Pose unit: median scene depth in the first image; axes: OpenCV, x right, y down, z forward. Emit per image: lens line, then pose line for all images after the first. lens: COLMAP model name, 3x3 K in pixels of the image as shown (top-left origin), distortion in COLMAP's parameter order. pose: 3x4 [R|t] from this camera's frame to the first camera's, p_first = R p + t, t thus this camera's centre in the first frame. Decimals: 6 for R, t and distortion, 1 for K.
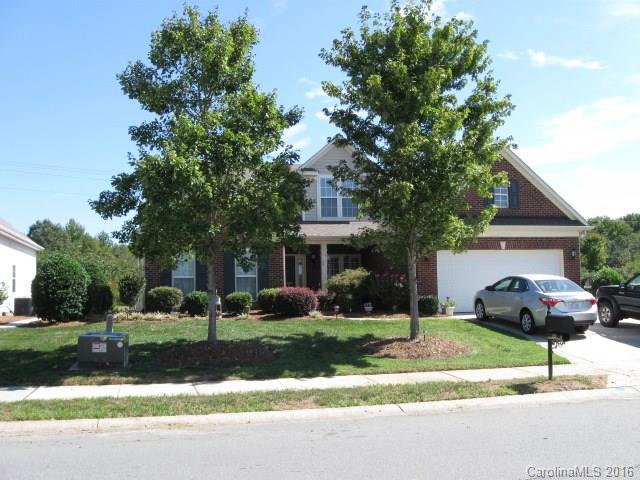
lens RADIAL K [[666.7, 0, 322.1], [0, 666.7, 246.6], [0, 0, 1]] dist [-0.118869, 0.000000]
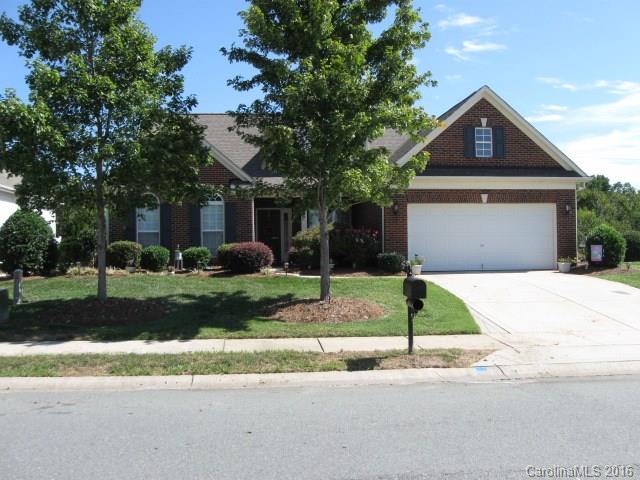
lens RADIAL K [[666.7, 0, 318.8], [0, 666.7, 237.8], [0, 0, 1]] dist [-0.118869, 0.000000]
pose [[0.992095, 0.005848, -0.125353, 0.236540], [0.000888, 0.998561, 0.053617, 0.004837], [0.125487, -0.053304, 0.990662, 0.096561]]
